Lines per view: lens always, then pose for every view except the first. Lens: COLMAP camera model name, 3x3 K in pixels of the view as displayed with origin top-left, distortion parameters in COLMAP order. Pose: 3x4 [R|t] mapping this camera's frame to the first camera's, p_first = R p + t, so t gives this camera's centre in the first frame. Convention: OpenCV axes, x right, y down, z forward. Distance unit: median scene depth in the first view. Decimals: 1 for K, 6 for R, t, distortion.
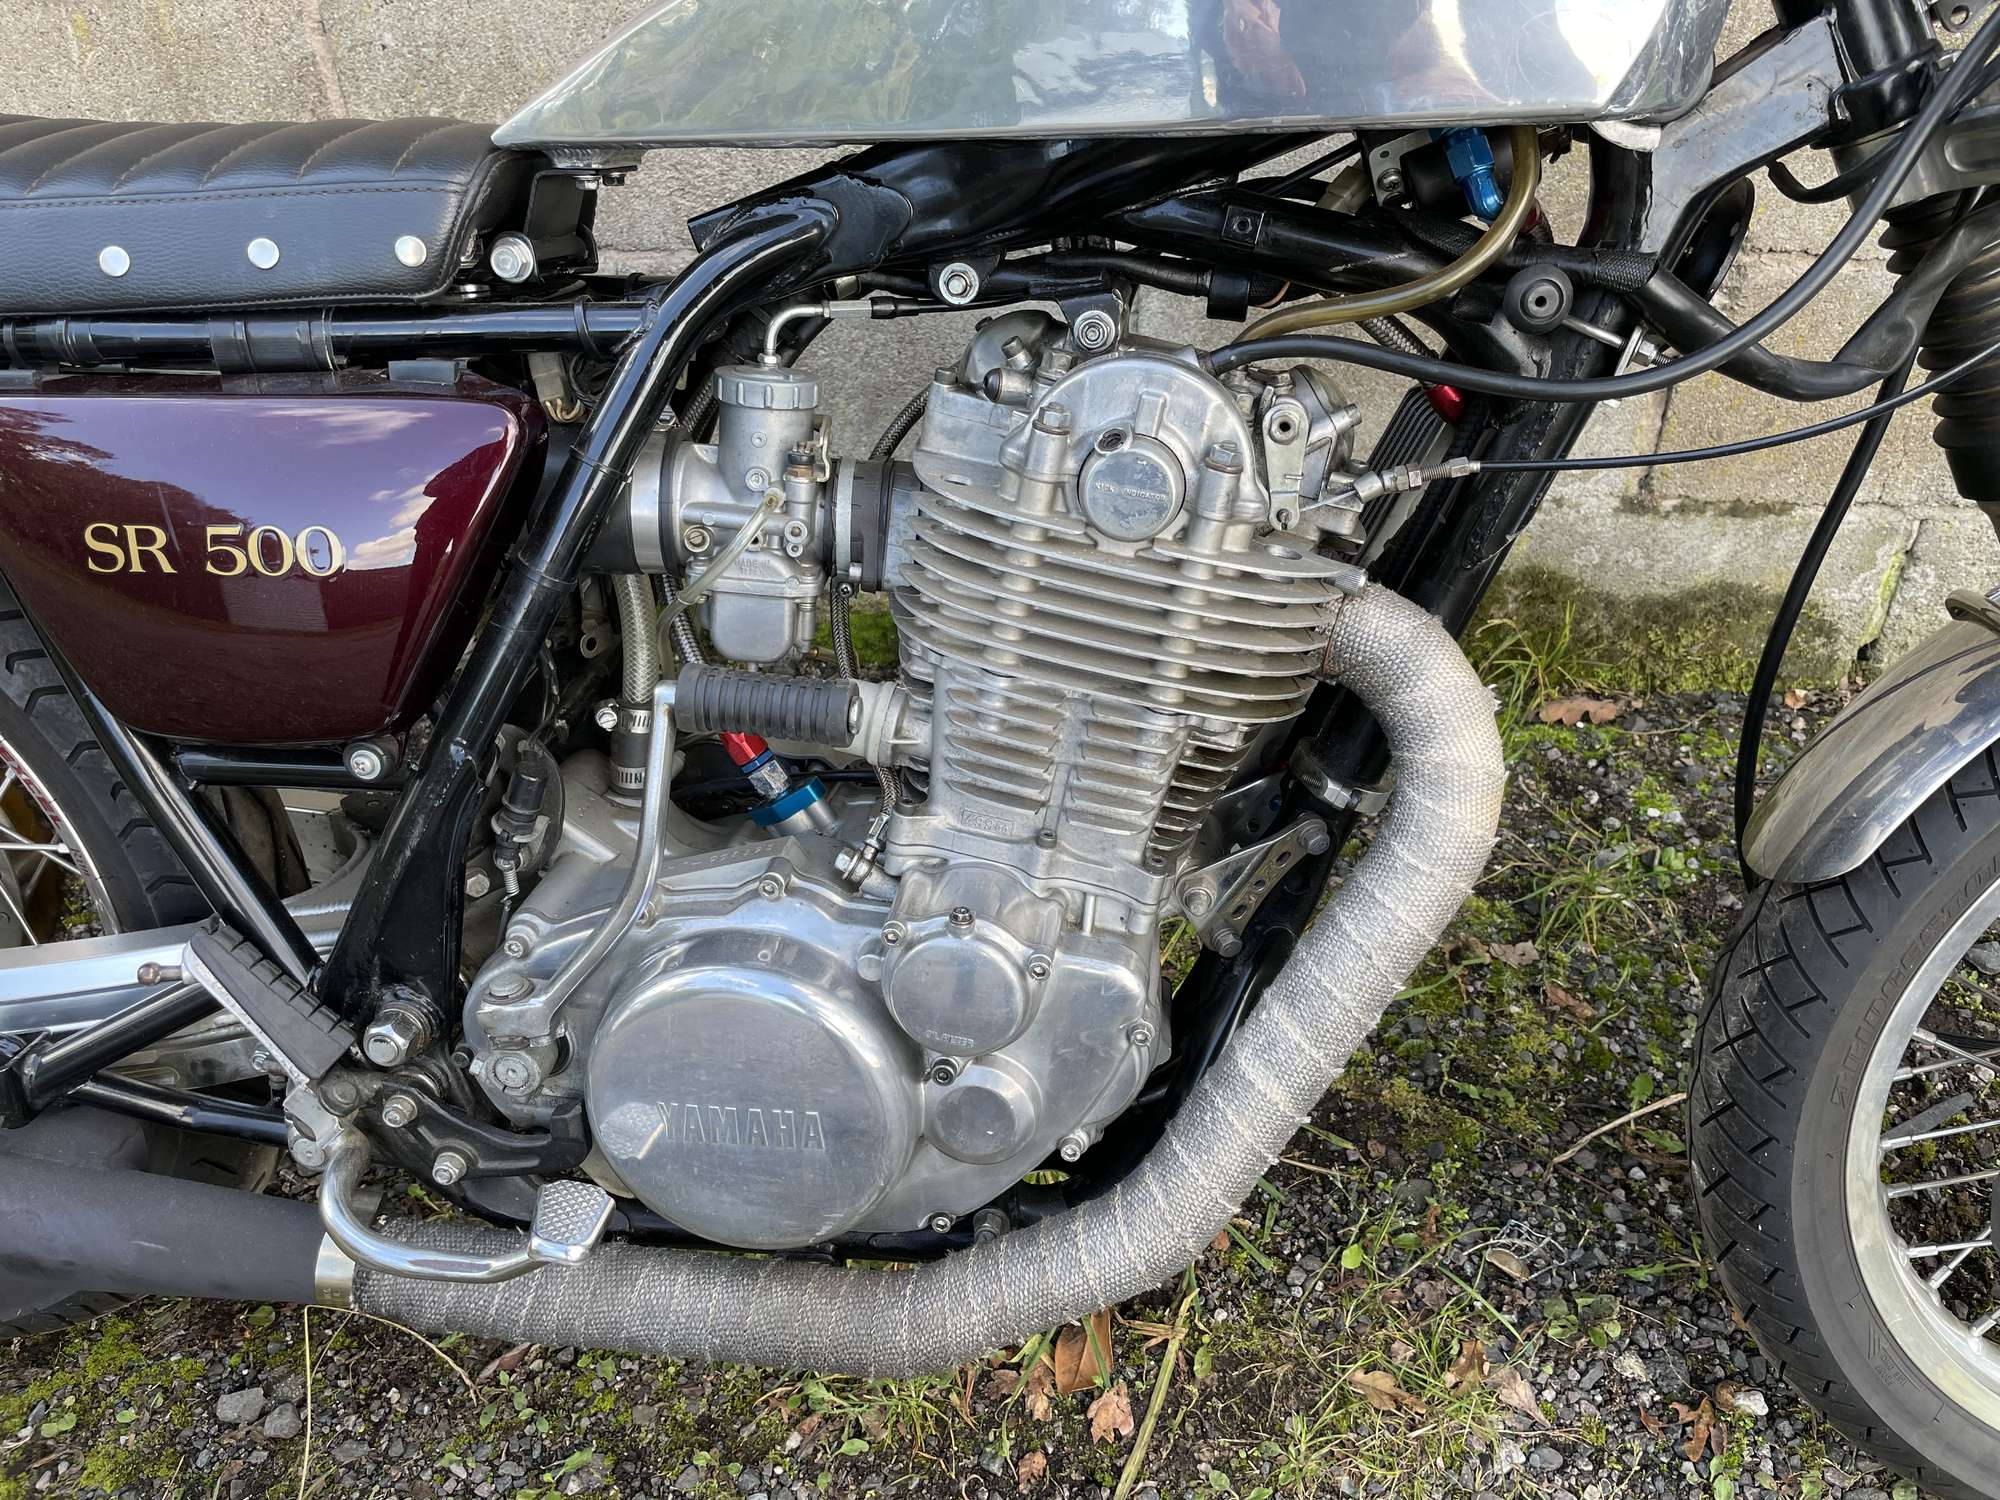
lens RADIAL K [[1542.9, 0, 997.5], [0, 1542.9, 744.6], [0, 0, 1]] dist [0.082776, -0.125203]
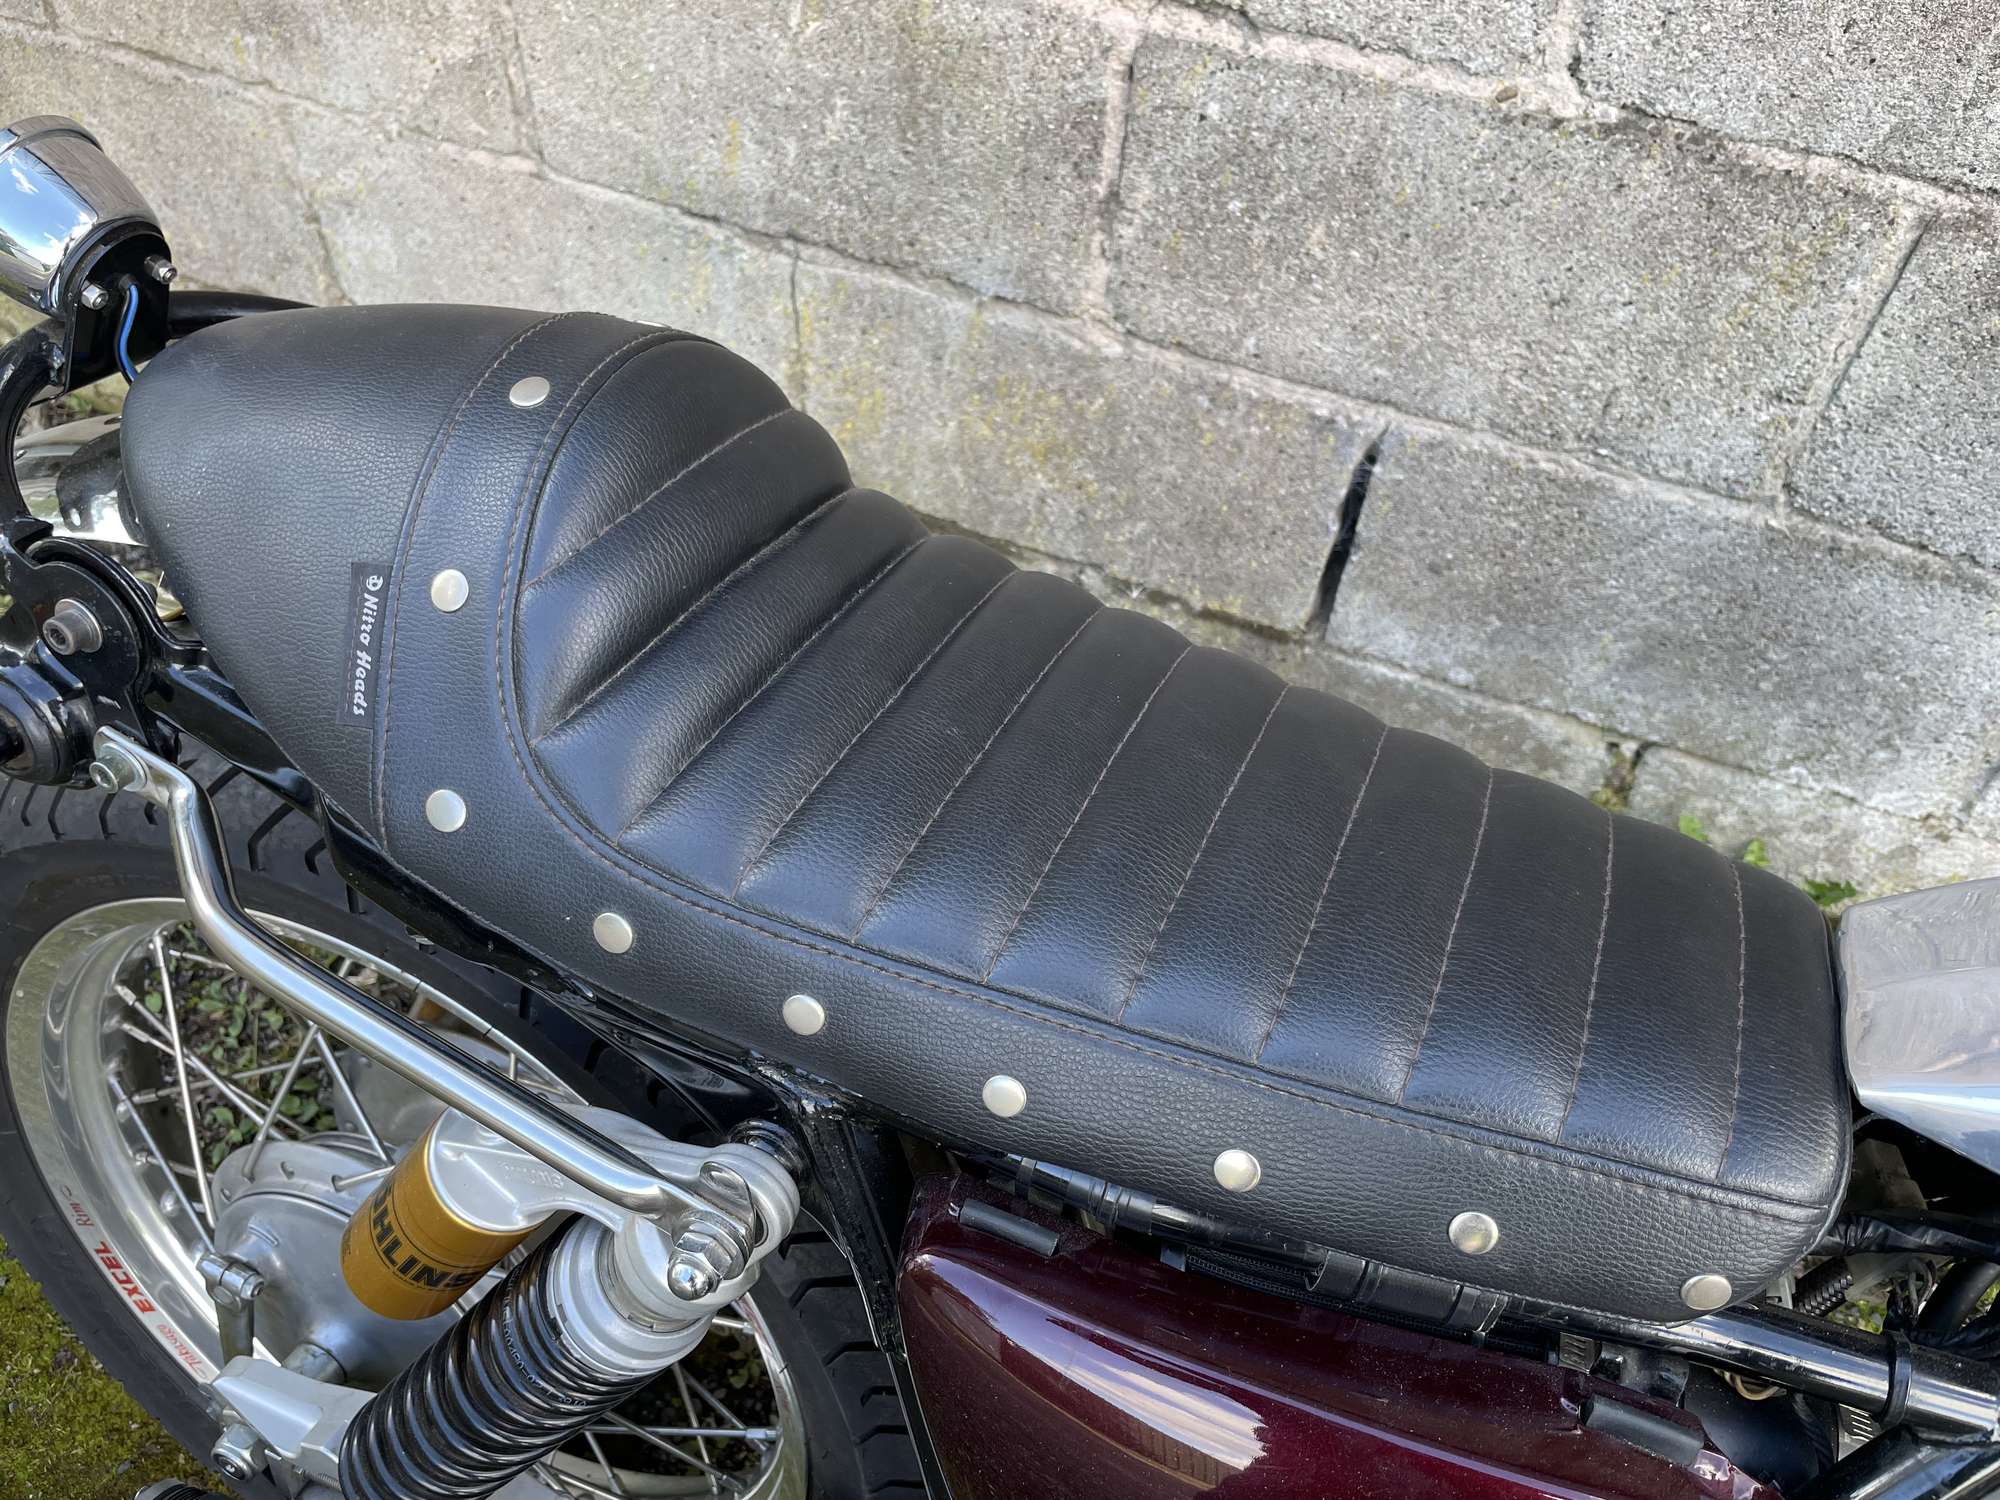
lens RADIAL K [[1542.9, 0, 986.2], [0, 1542.9, 740.7], [0, 0, 1]] dist [0.082776, -0.125203]
pose [[0.959099, 0.257018, -0.118622, -0.339803], [-0.226472, 0.948108, 0.223162, -0.319289], [0.169824, -0.187170, 0.967537, 0.216236]]
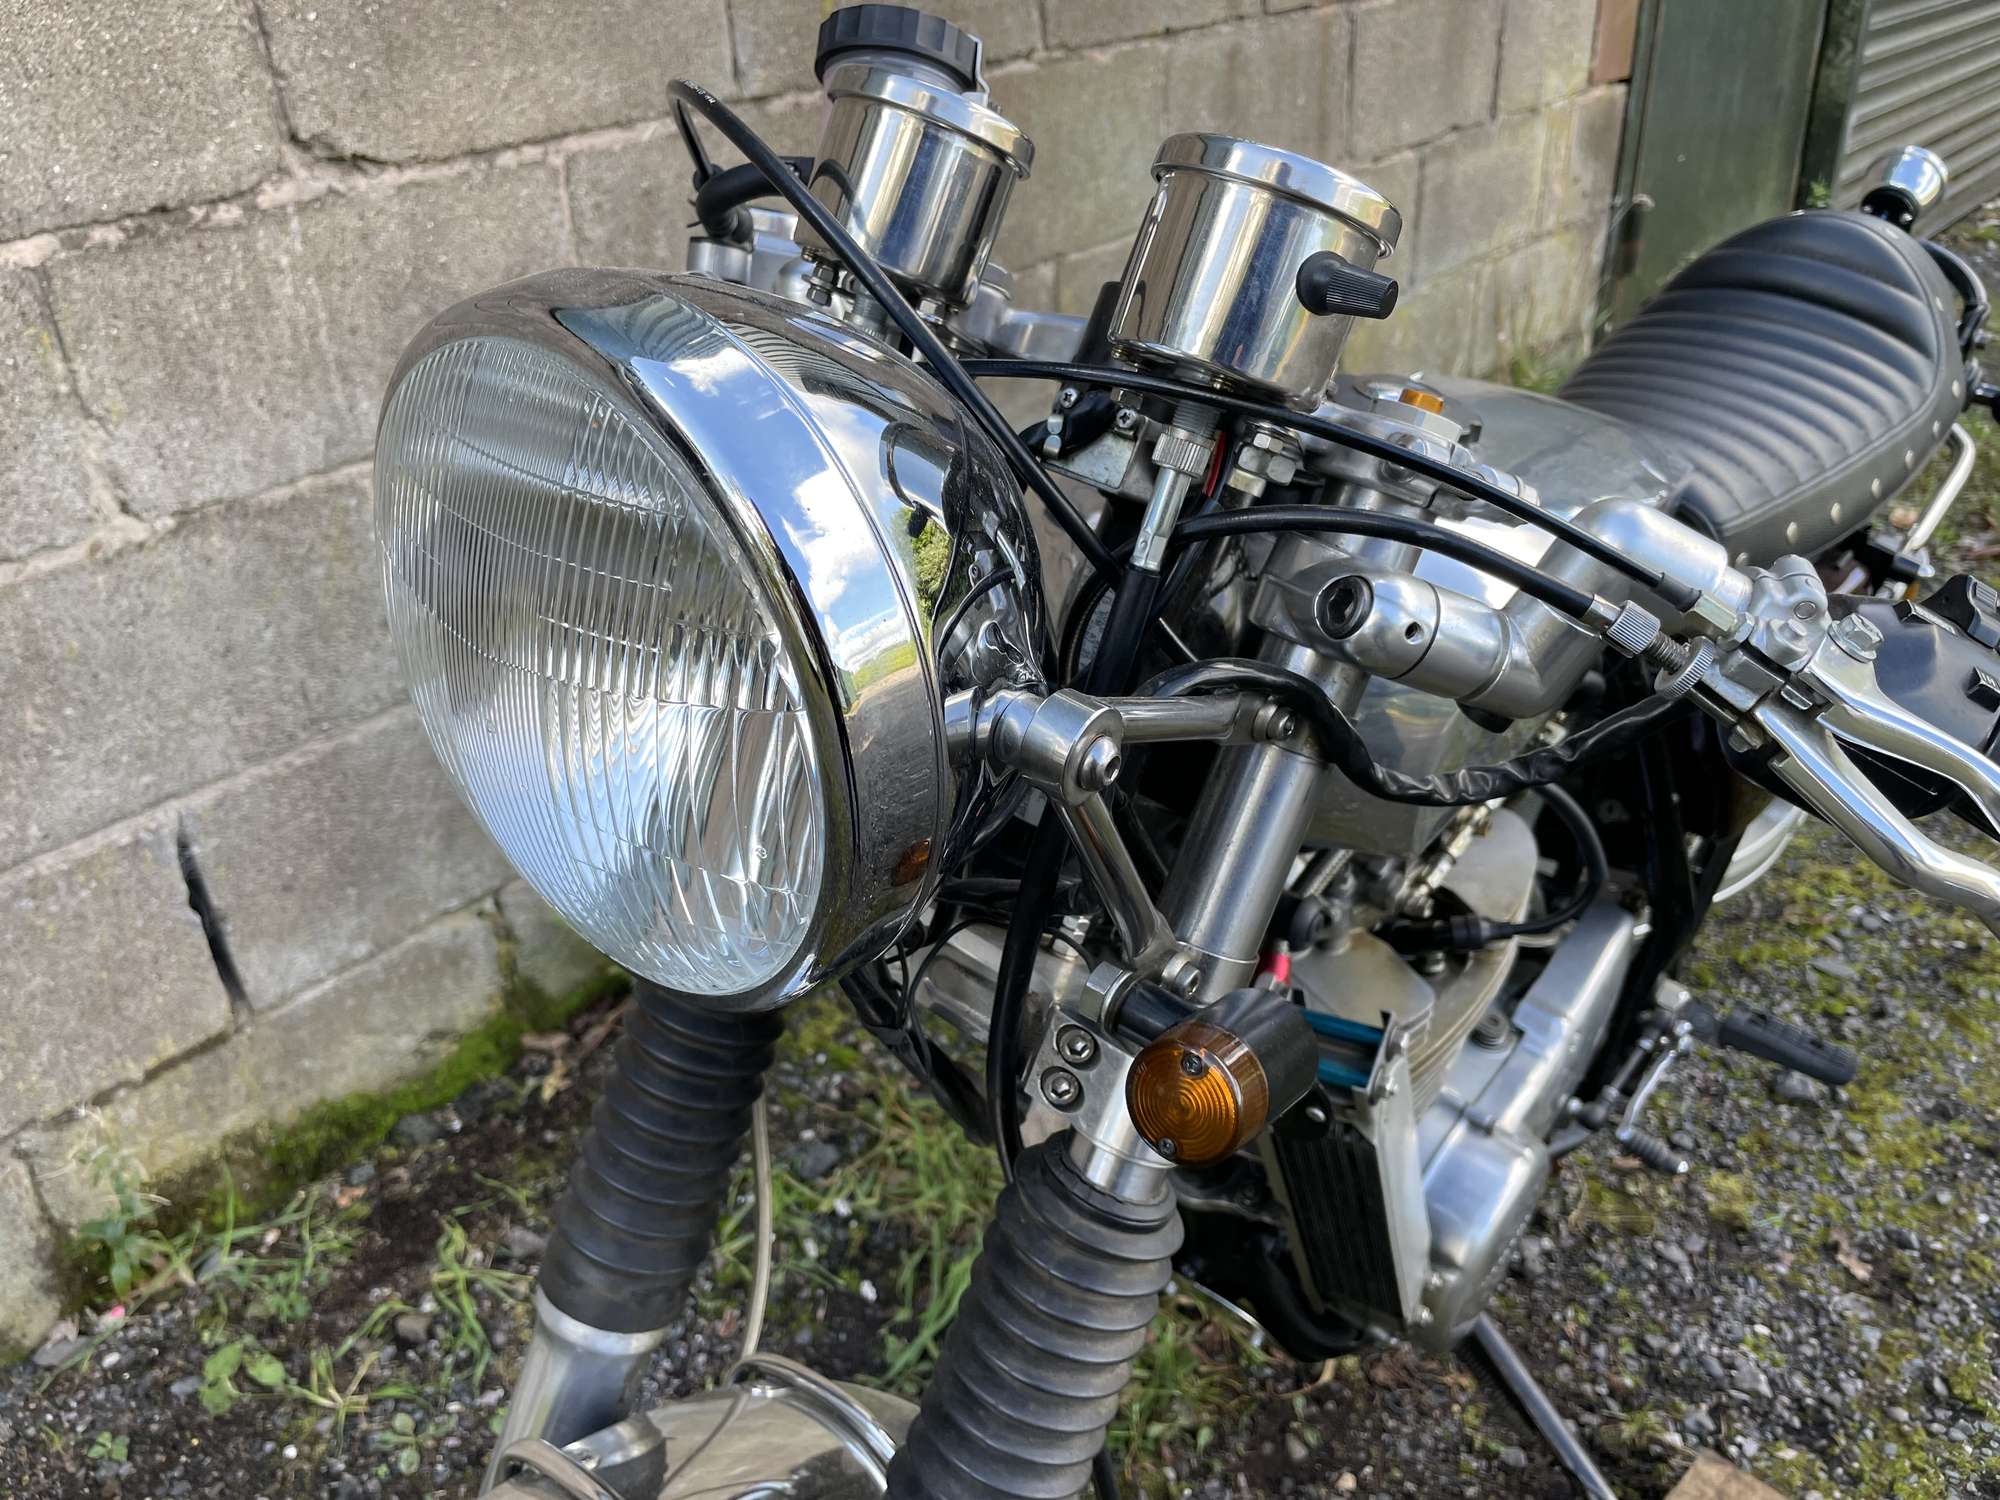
lens RADIAL K [[1542.9, 0, 986.6], [0, 1542.9, 757.6], [0, 0, 1]] dist [0.082776, -0.125203]
pose [[0.583632, -0.395918, 0.708959, -0.689911], [0.526602, 0.849137, 0.040689, -0.130316], [-0.618113, 0.349592, 0.704075, 0.019899]]
